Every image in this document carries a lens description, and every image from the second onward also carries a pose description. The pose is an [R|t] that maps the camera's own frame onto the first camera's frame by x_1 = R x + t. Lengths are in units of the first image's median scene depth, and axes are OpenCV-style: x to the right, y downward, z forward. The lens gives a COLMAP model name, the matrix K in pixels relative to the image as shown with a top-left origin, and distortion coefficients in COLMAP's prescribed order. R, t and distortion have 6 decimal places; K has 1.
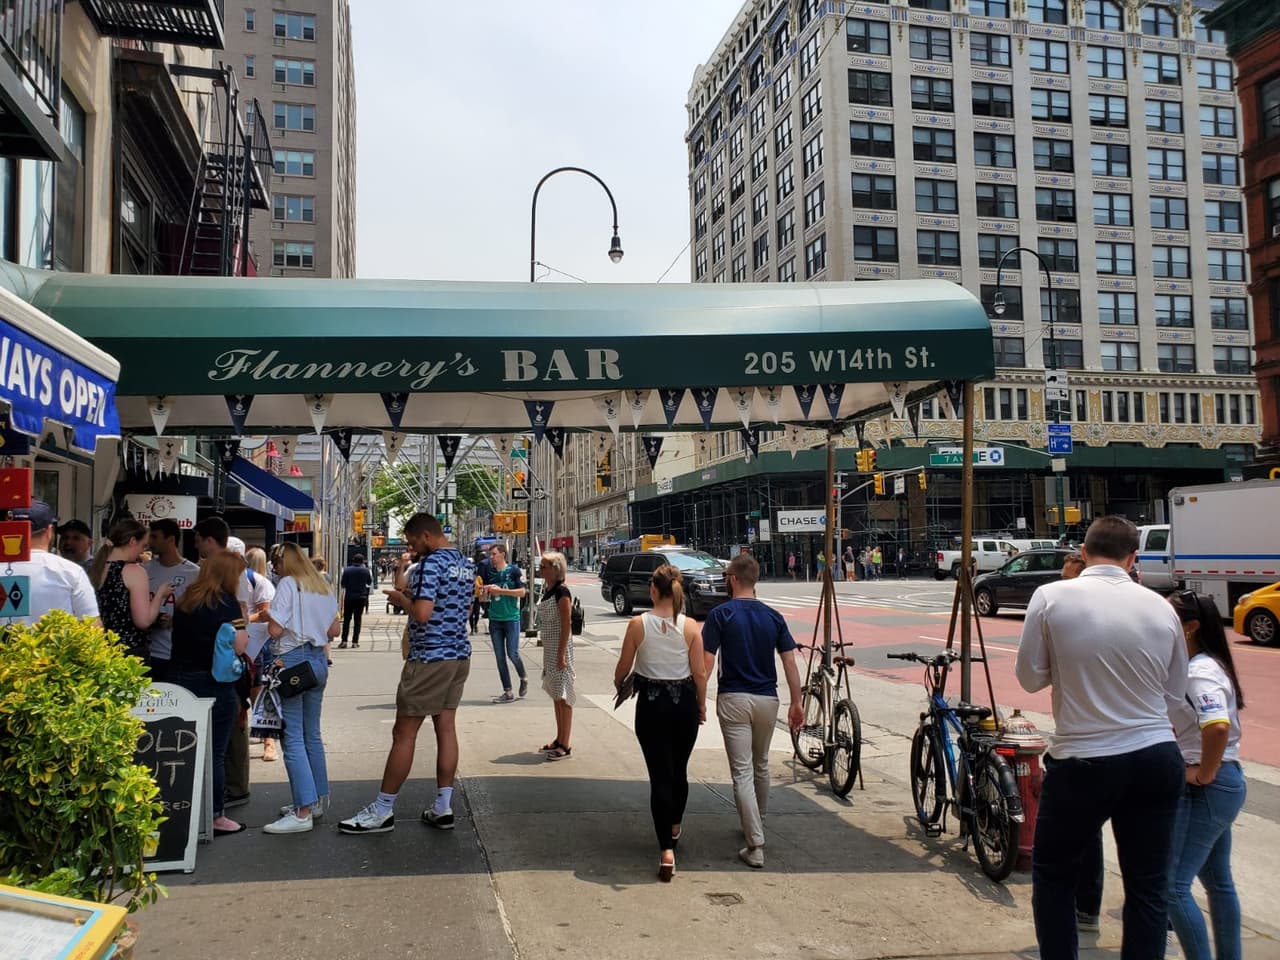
lens RADIAL K [[997.7, 0, 641.0], [0, 997.7, 494.3], [0, 0, 1]] dist [0.038405, -0.042457]
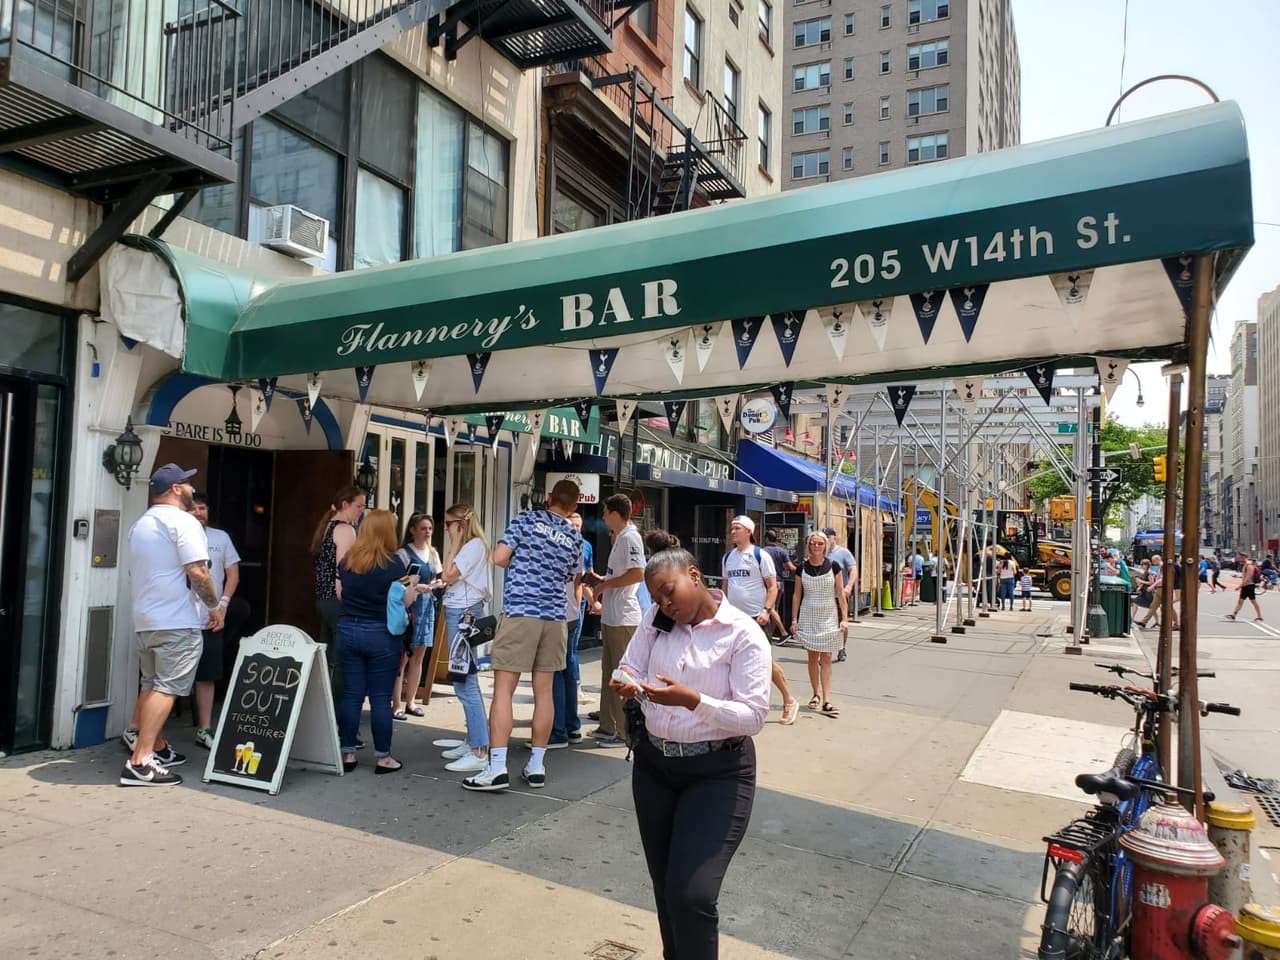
lens RADIAL K [[1011.2, 0, 629.6], [0, 1011.2, 489.9], [0, 0, 1]] dist [0.014533, 0.004481]
pose [[0.775524, -0.002585, -0.631313, 0.487998], [0.005417, 0.999982, 0.002559, 0.029962], [0.631295, -0.005404, 0.775524, 0.318001]]
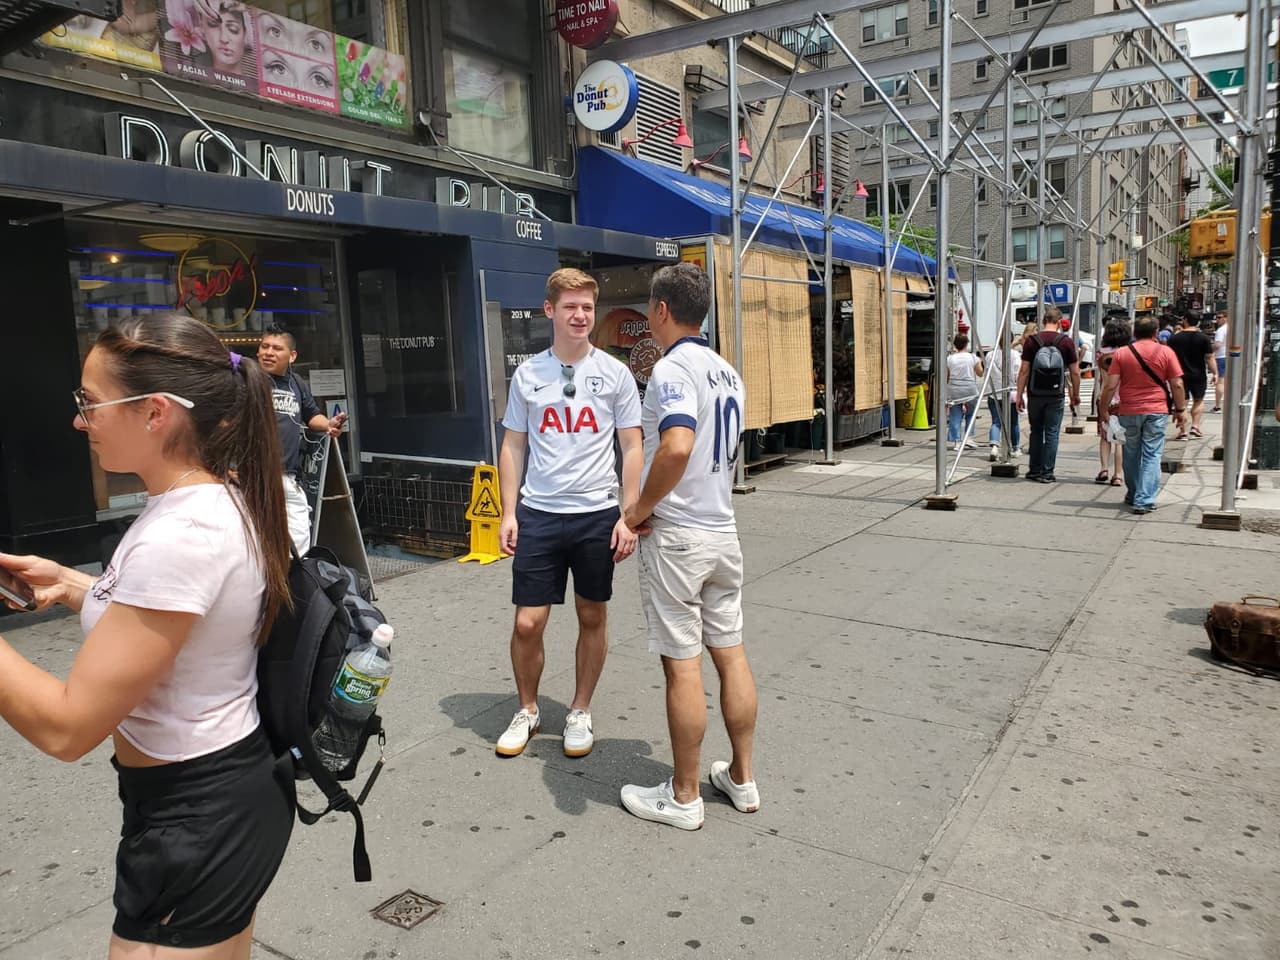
lens RADIAL K [[999.2, 0, 643.2], [0, 999.2, 485.5], [0, 0, 1]] dist [0.018294, 0.004882]
pose [[0.696918, 0.072217, -0.713505, 0.091239], [0.080810, 0.980672, 0.178190, 0.144850], [0.712583, -0.181842, 0.677613, 1.793221]]
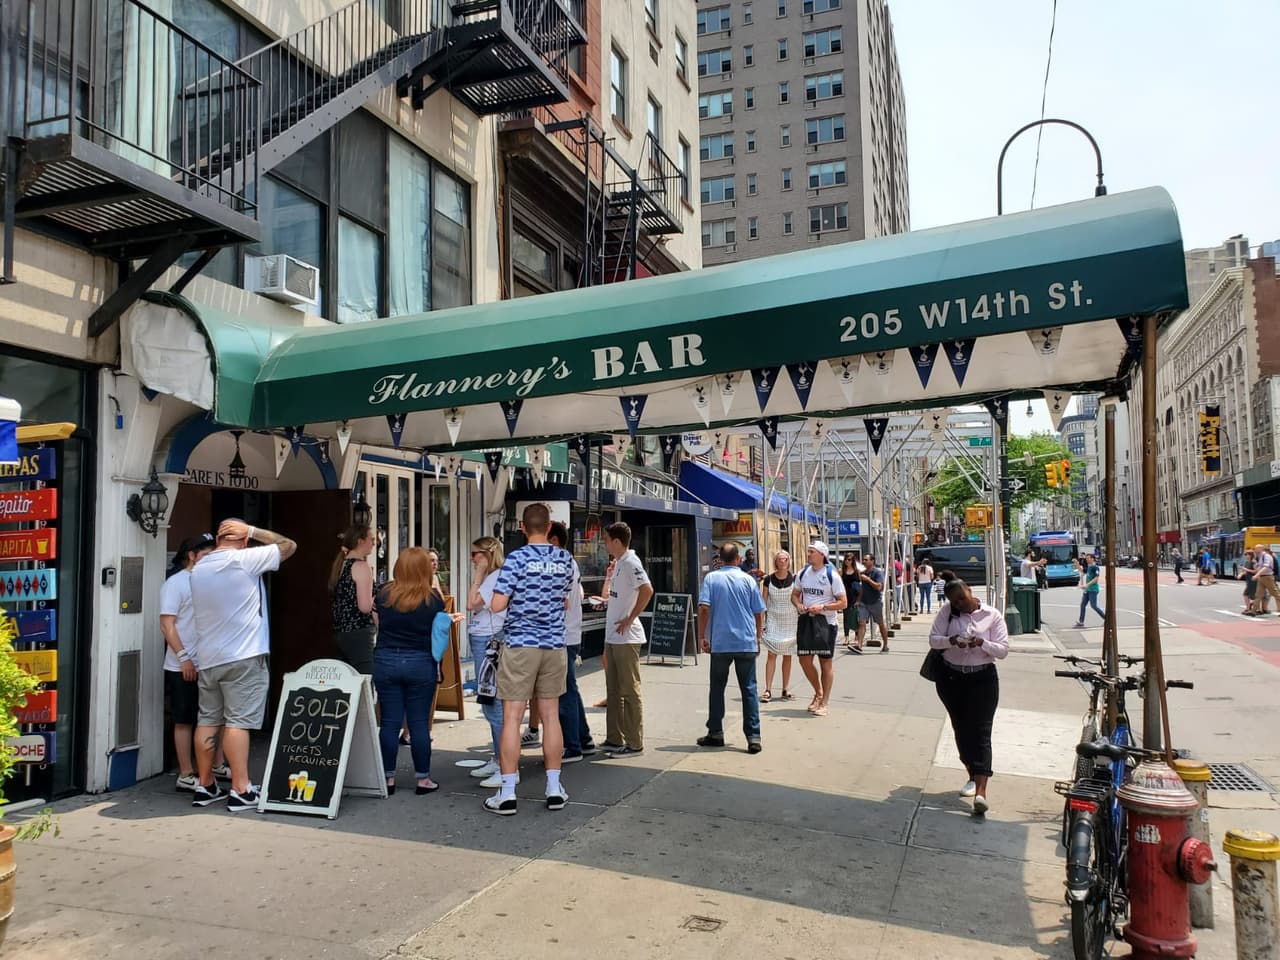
lens RADIAL K [[1009.6, 0, 659.1], [0, 1009.6, 494.3], [0, 0, 1]] dist [0.034788, -0.042448]
pose [[0.844606, -0.039056, -0.533963, 0.456052], [0.040648, 0.999135, -0.008786, 0.014567], [0.533844, -0.014284, 0.845462, 0.164424]]
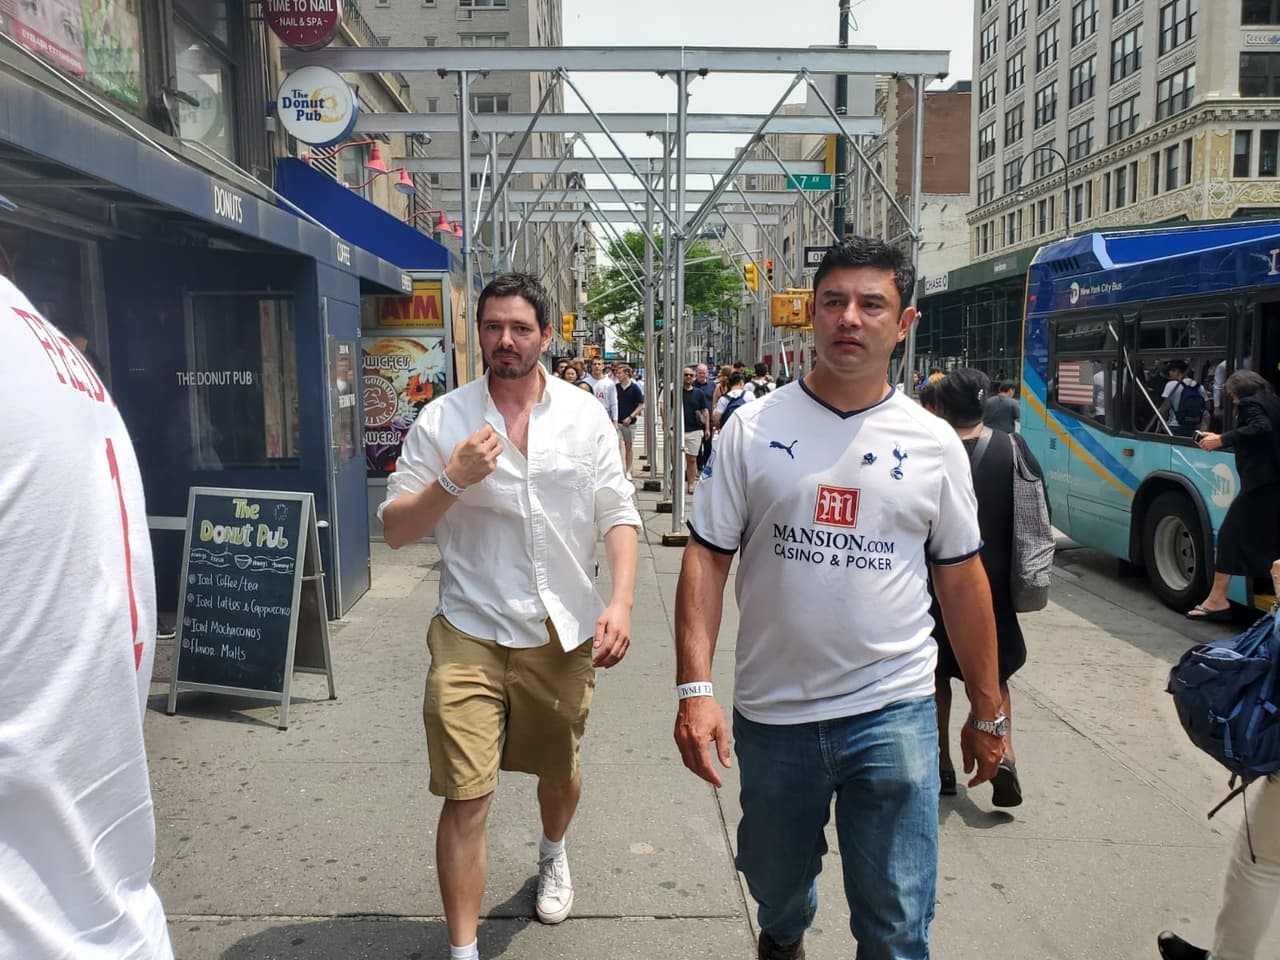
lens RADIAL K [[1011.2, 0, 629.6], [0, 1011.2, 489.9], [0, 0, 1]] dist [0.014533, 0.004481]
pose [[0.975116, 0.027368, -0.219999, -0.372590], [0.012091, 0.984308, 0.176044, 0.104984], [0.221365, -0.174323, 0.959484, 1.556534]]
